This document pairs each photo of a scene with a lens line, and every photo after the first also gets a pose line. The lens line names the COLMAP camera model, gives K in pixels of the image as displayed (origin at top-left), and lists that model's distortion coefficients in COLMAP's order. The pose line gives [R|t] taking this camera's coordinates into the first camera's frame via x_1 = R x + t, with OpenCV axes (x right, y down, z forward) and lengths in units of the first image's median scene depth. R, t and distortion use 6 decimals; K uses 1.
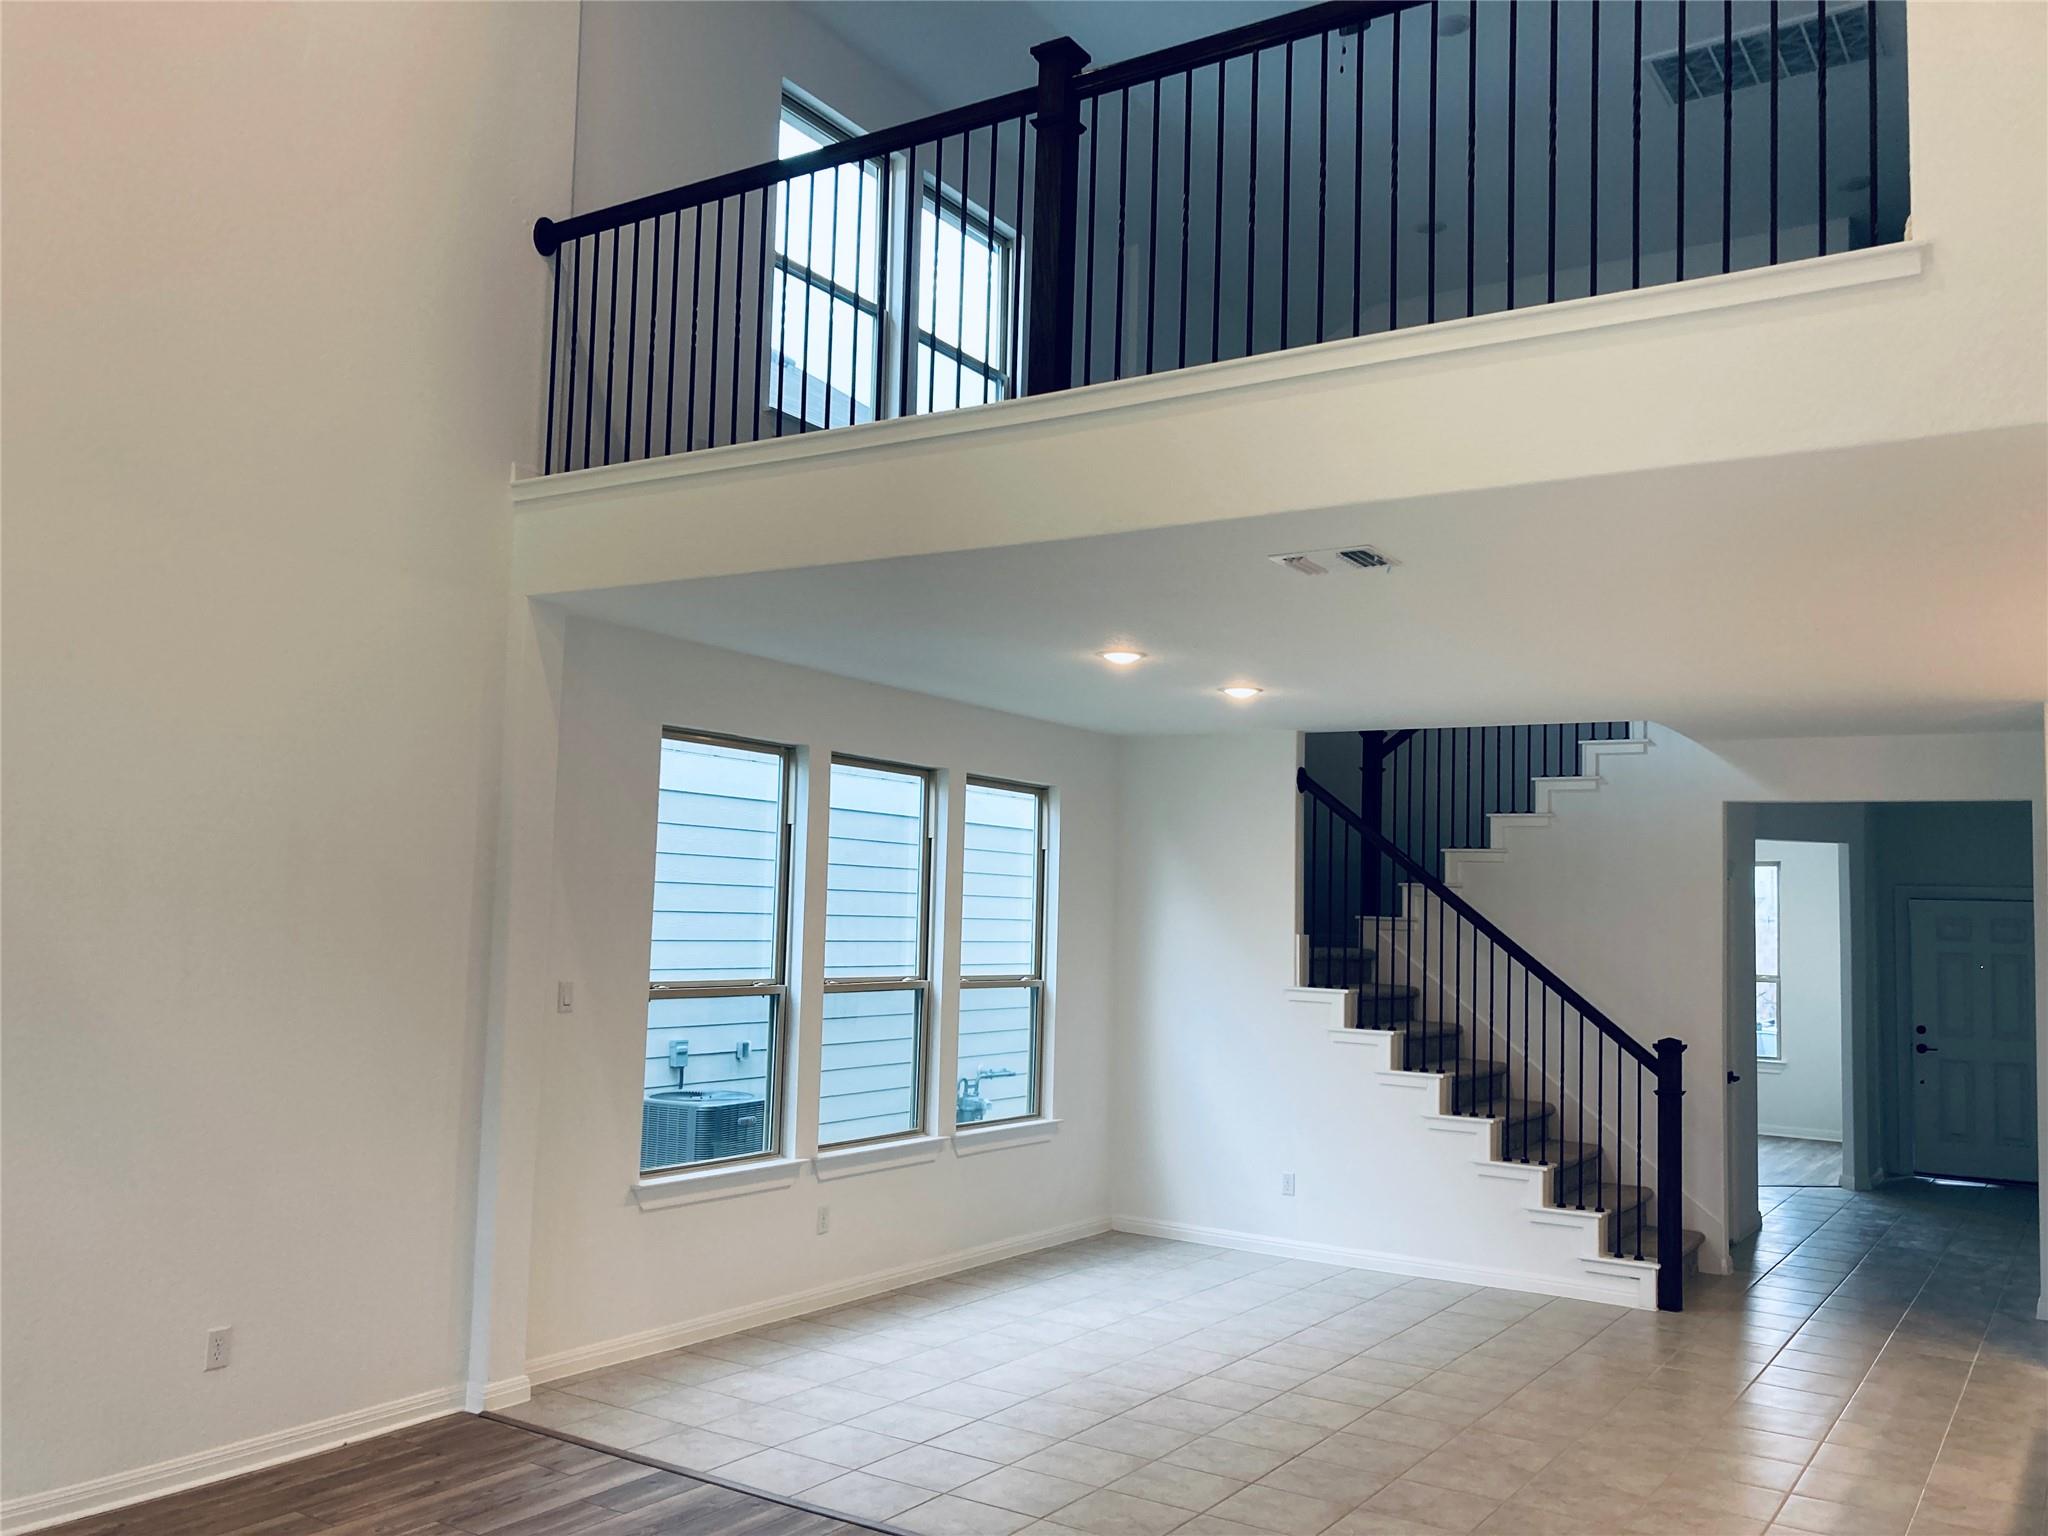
lens RADIAL K [[1678.7, 0, 1020.8], [0, 1678.7, 783.3], [0, 0, 1]] dist [0.035476, -0.031325]
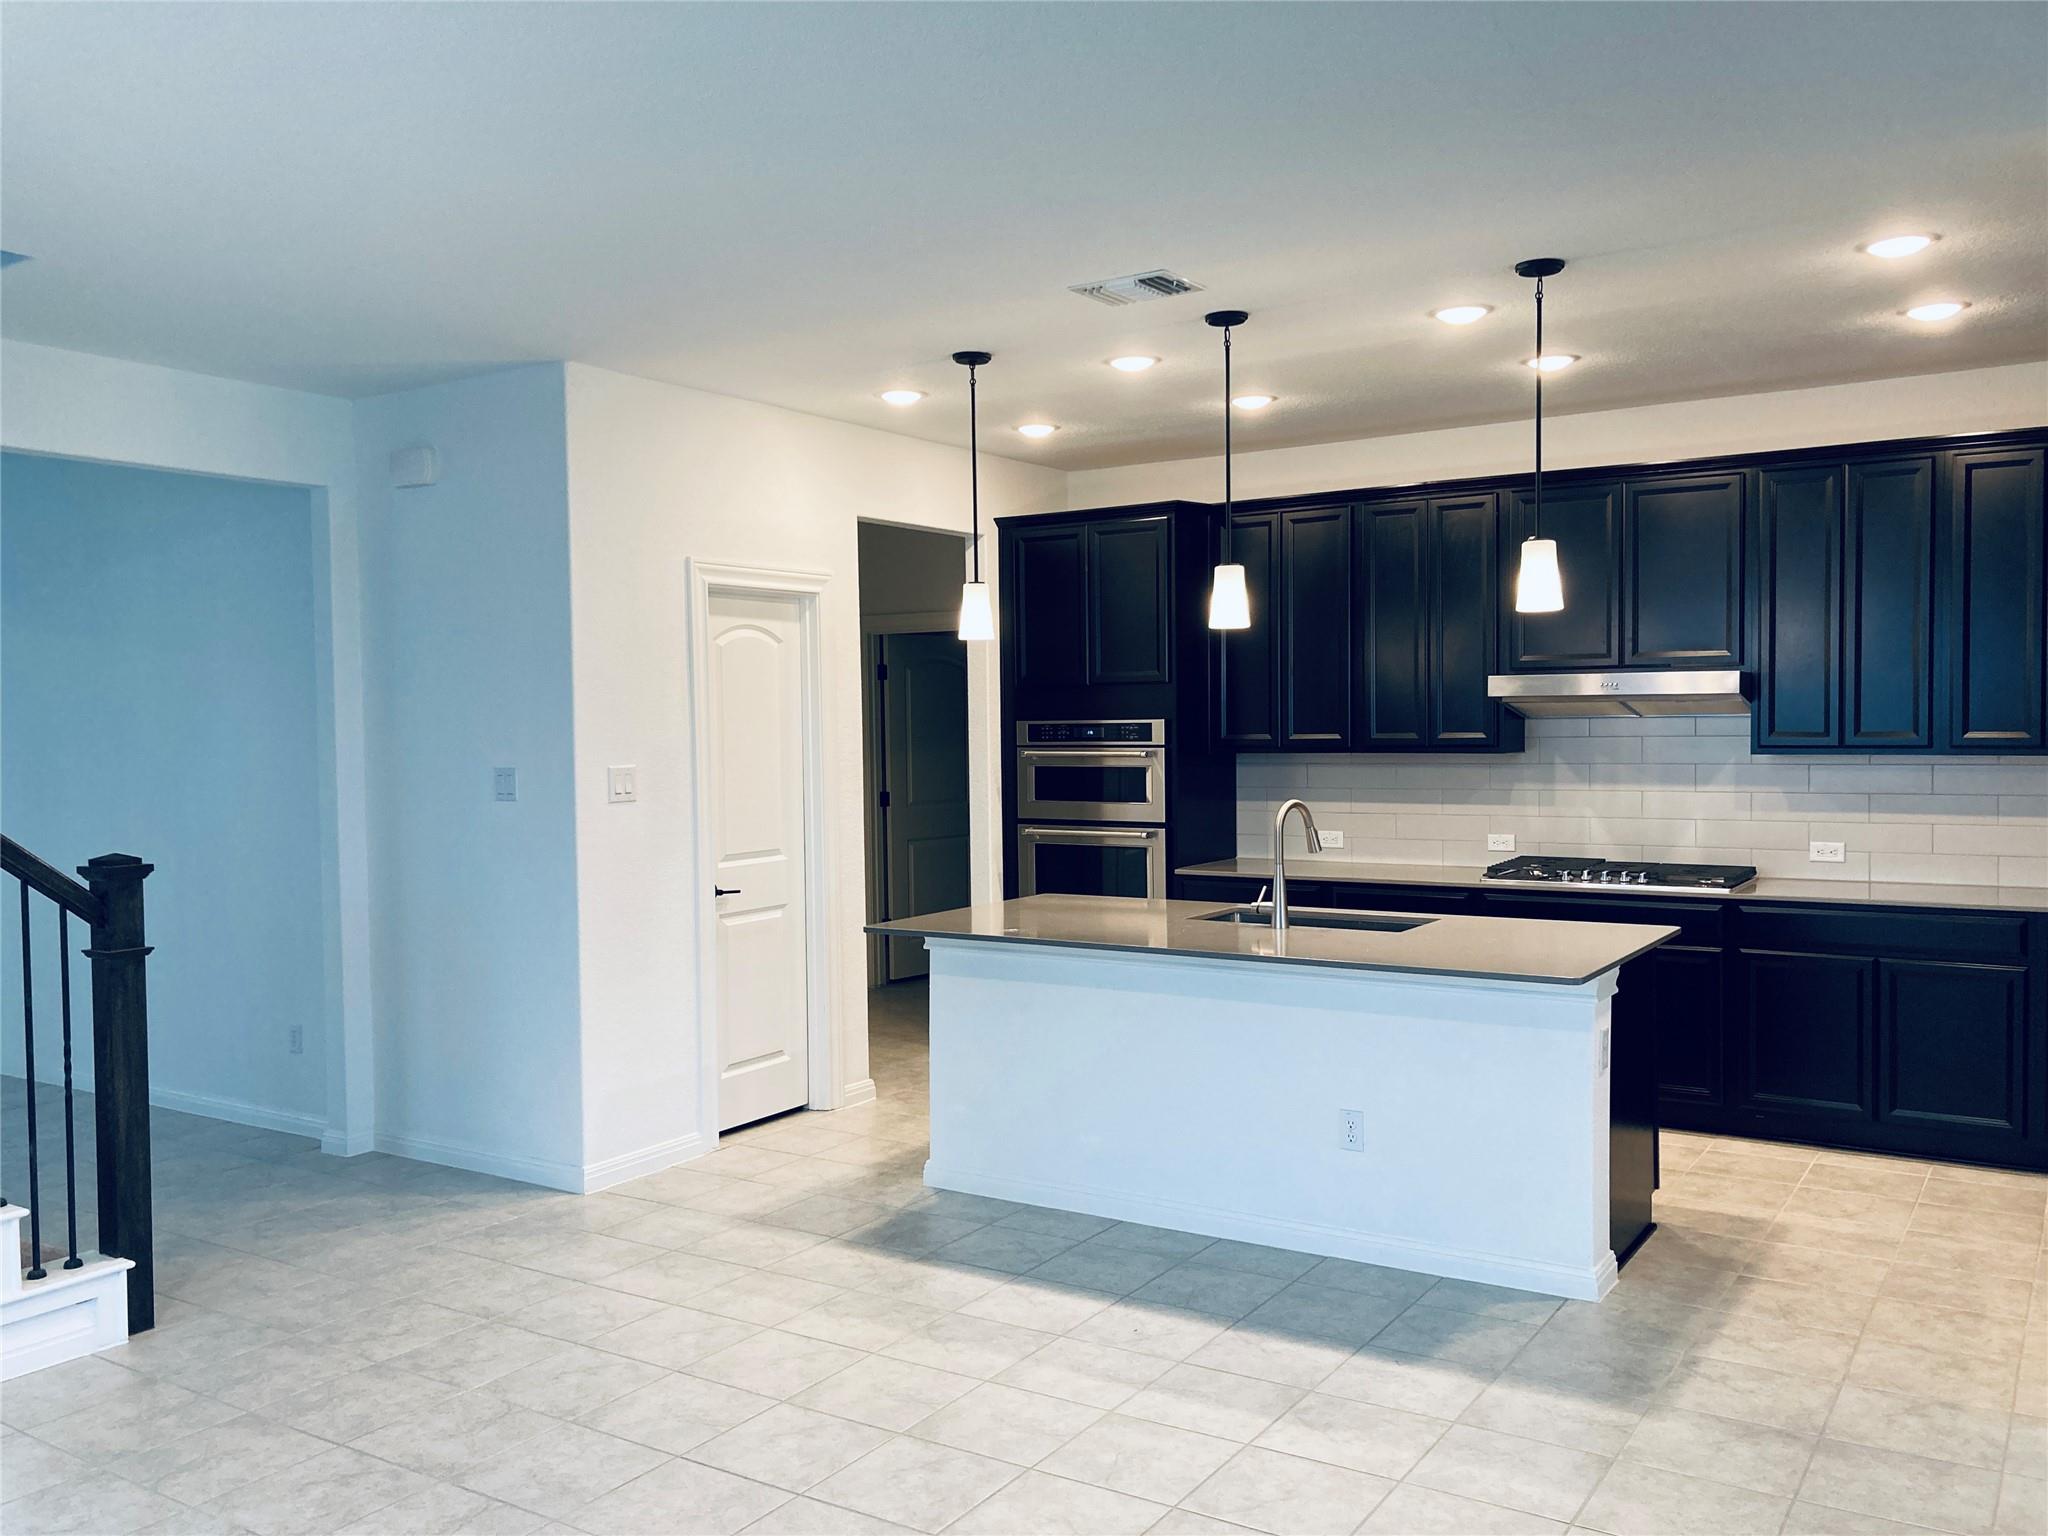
lens RADIAL K [[1678.7, 0, 1020.8], [0, 1678.7, 783.3], [0, 0, 1]] dist [0.035476, -0.031325]
pose [[0.000264, -0.069581, 0.997576, -0.164731], [-0.068210, 0.995252, 0.069437, 0.070395], [-0.997671, -0.068063, -0.004483, 0.712528]]
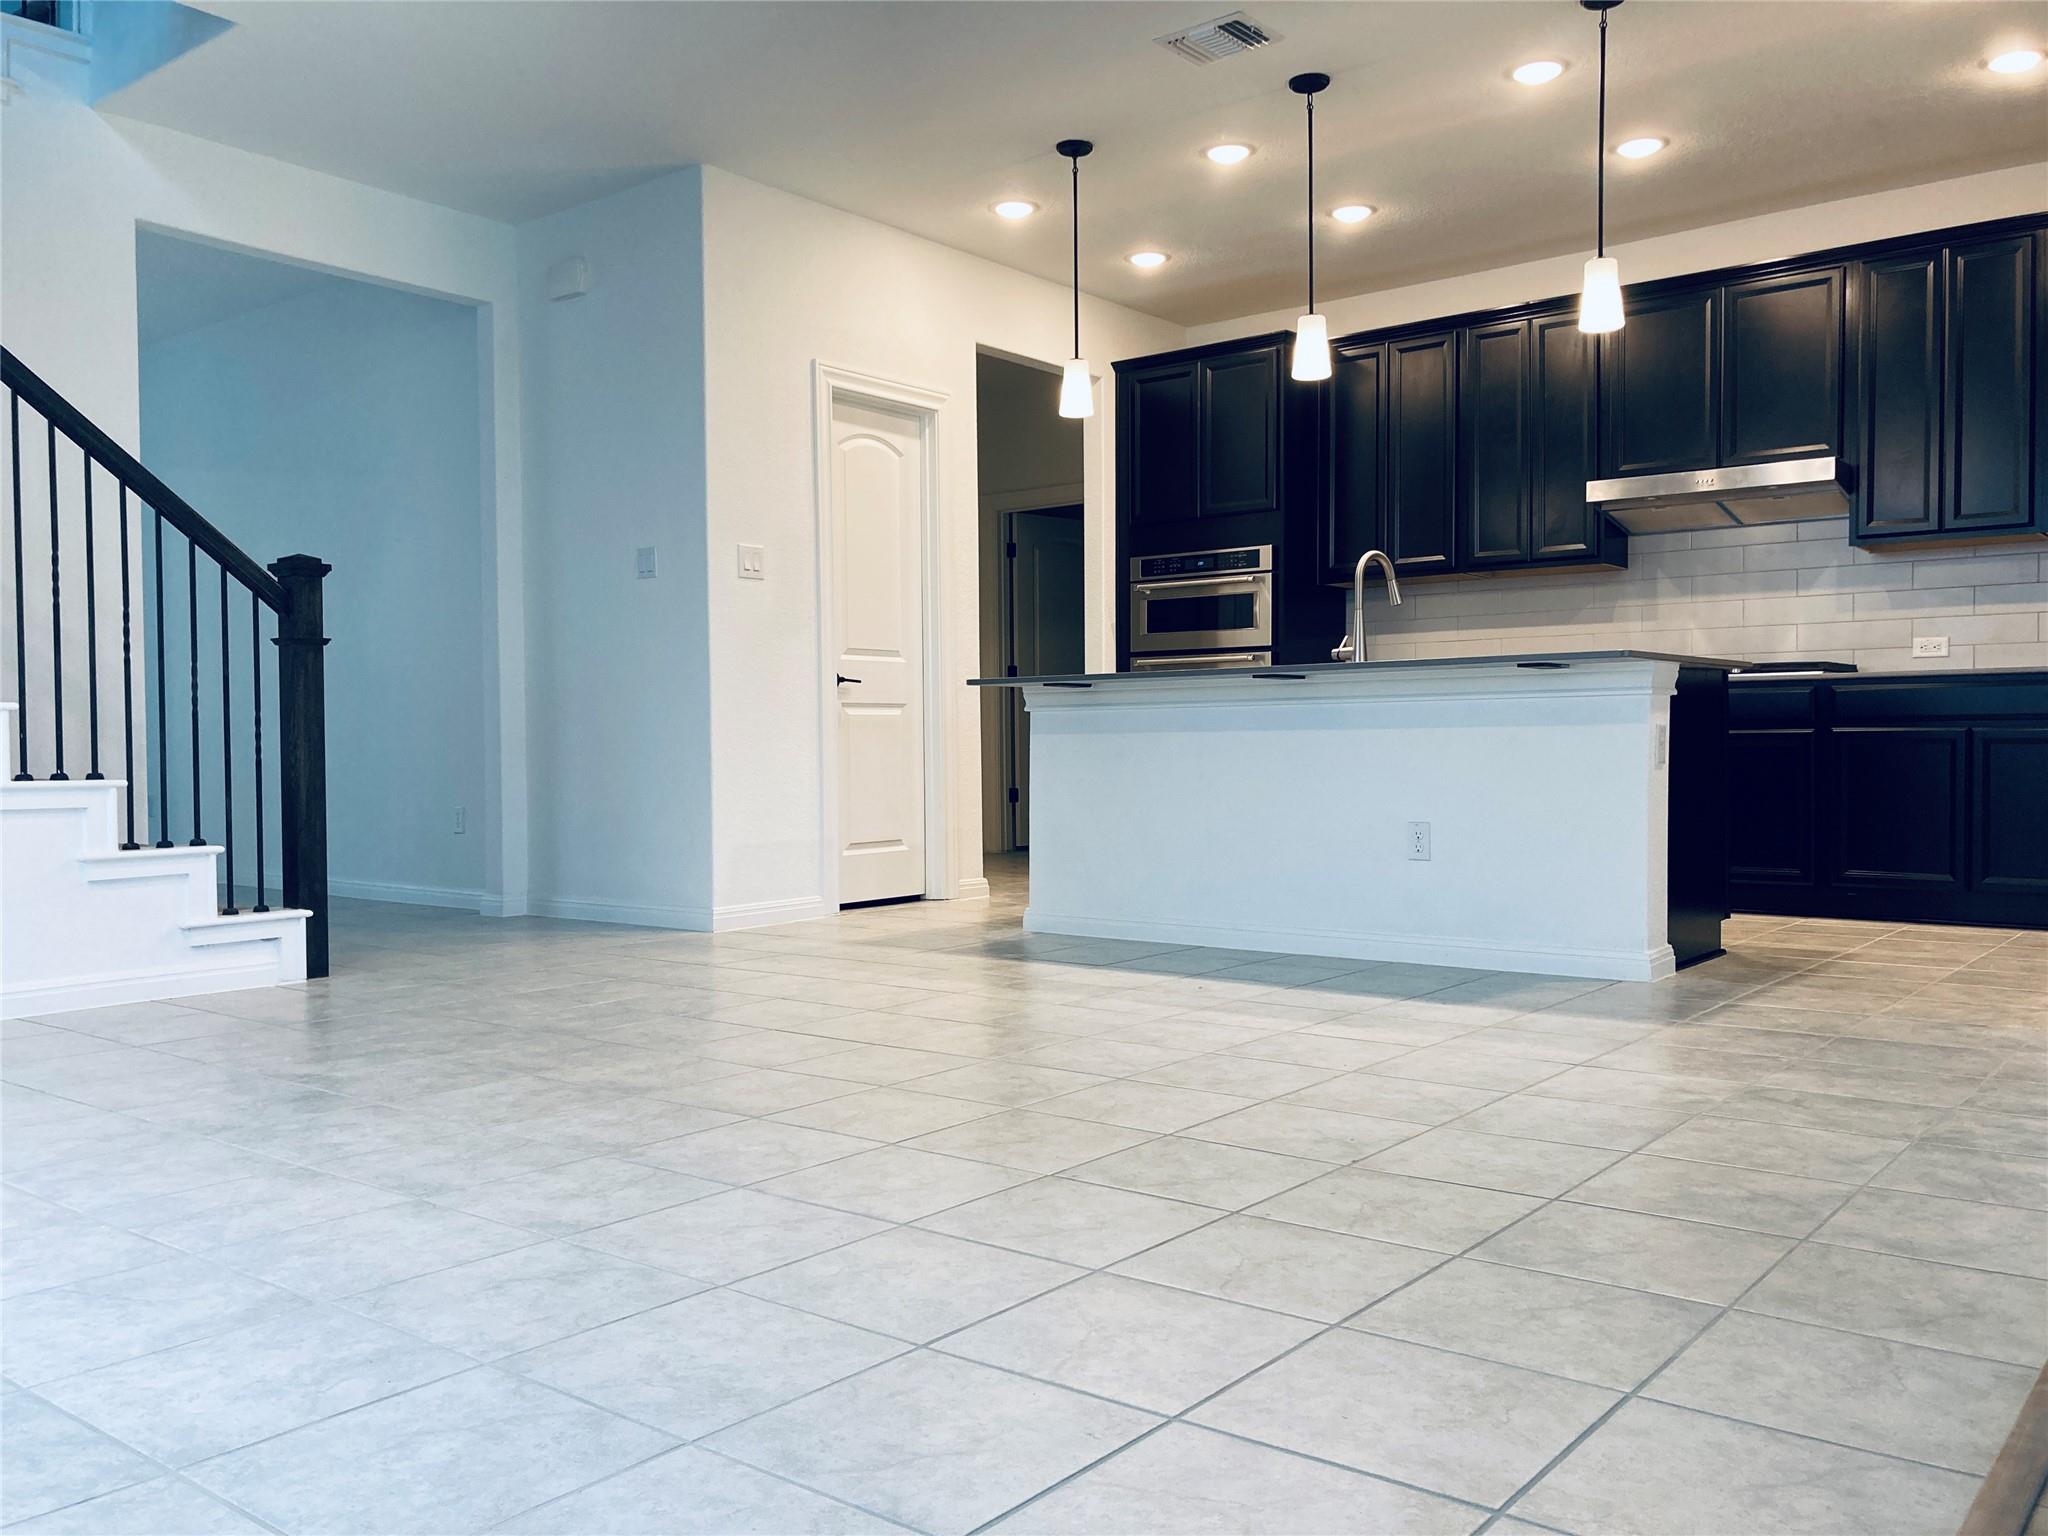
lens RADIAL K [[1678.7, 0, 1020.8], [0, 1678.7, 783.3], [0, 0, 1]] dist [0.035476, -0.031325]
pose [[0.096790, -0.057423, 0.993647, -0.214908], [-0.069679, 0.995494, 0.064317, 0.177746], [-0.992863, -0.075462, 0.092353, 0.674820]]
